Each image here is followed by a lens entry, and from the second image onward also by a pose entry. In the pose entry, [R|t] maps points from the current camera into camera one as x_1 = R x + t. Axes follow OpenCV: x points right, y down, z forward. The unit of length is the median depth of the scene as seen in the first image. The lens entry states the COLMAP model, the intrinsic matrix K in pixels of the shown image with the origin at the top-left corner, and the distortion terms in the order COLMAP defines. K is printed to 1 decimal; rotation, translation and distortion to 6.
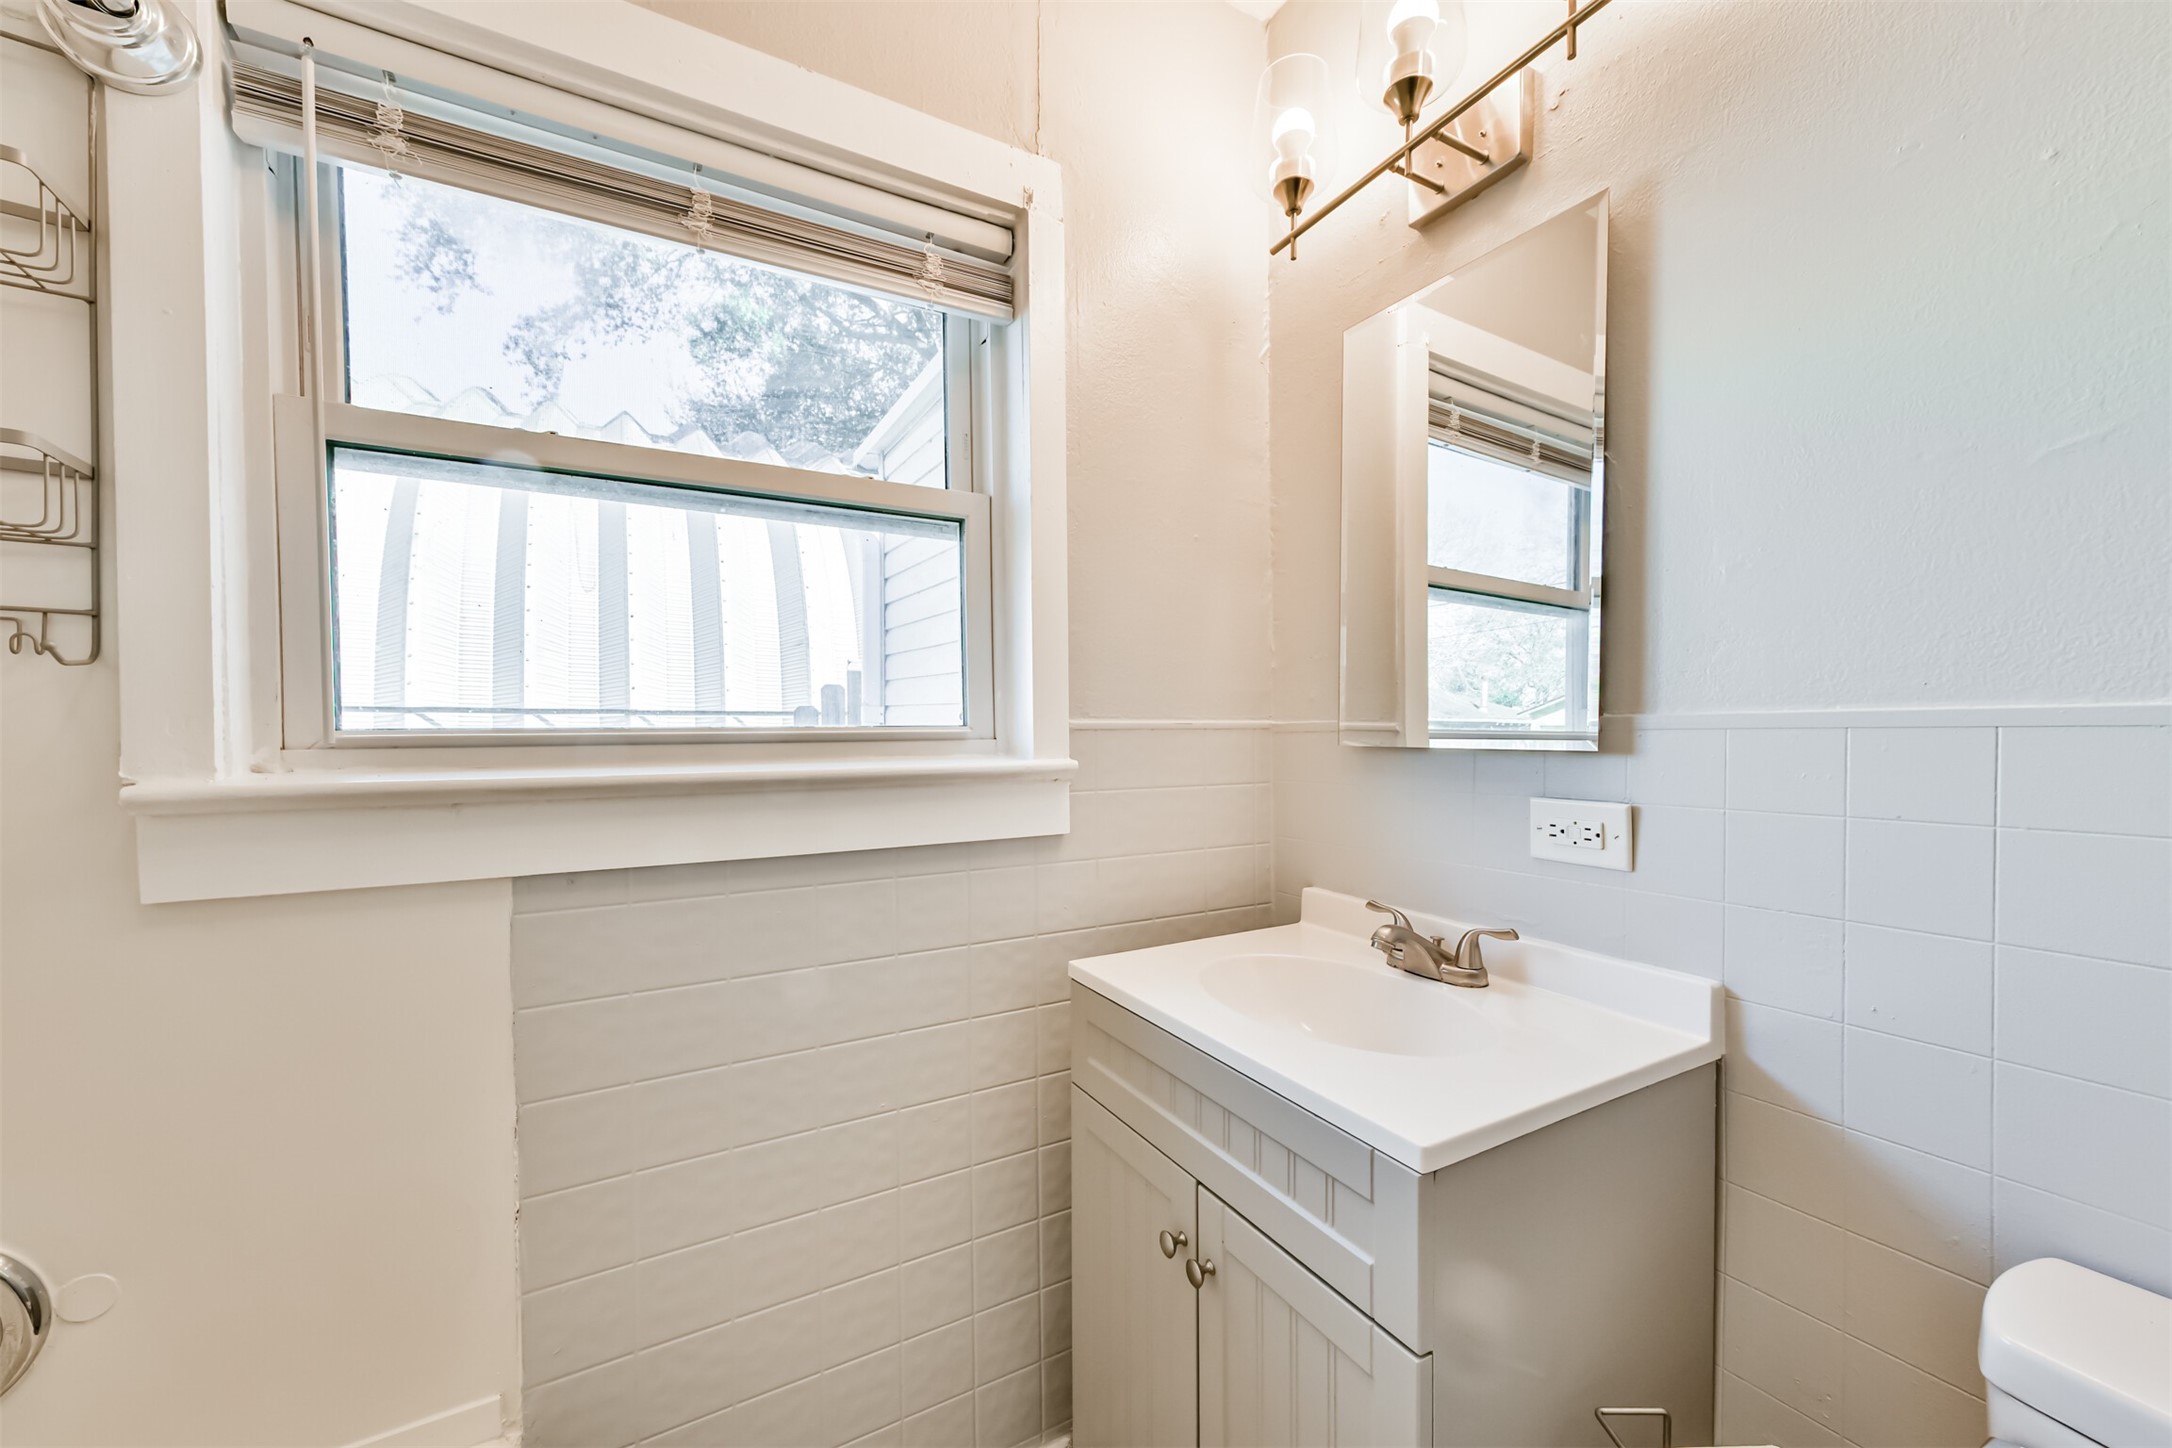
lens RADIAL K [[844.0, 0, 1096.1], [0, 844.0, 752.6], [0, 0, 1]] dist [0.005988, 0.000427]
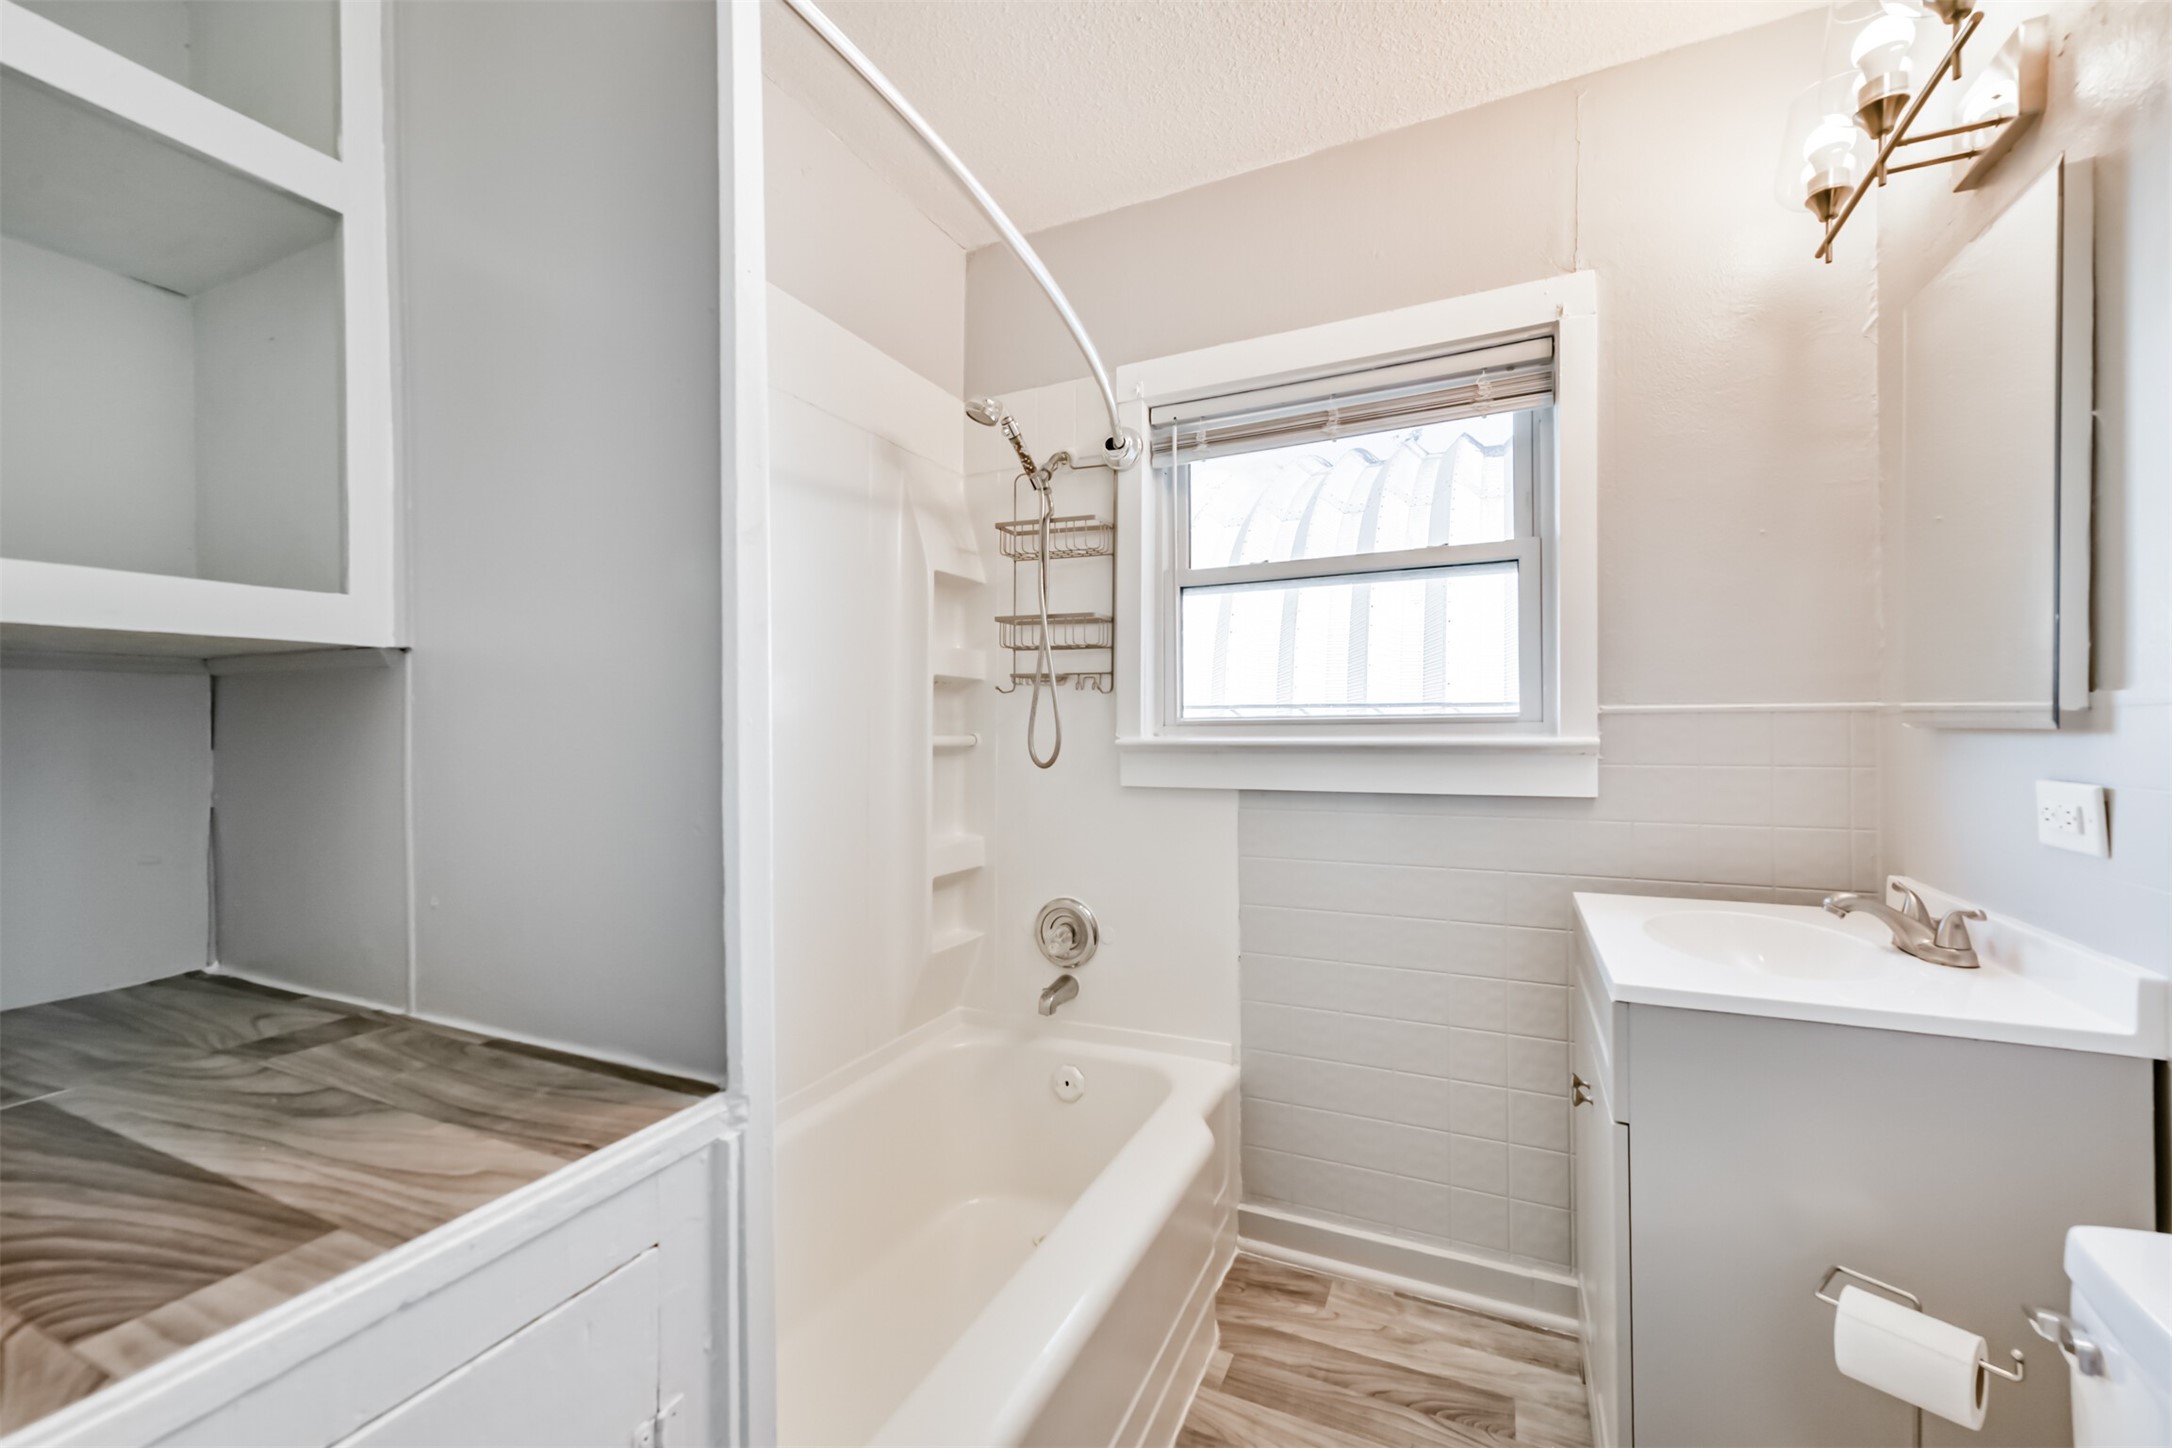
lens RADIAL K [[844.0, 0, 1096.1], [0, 844.0, 752.6], [0, 0, 1]] dist [0.005988, 0.000427]
pose [[0.585297, 0.026031, -0.810401, 0.656597], [-0.016555, 0.999660, 0.020154, 0.020987], [0.810650, 0.001620, 0.585529, -0.404785]]
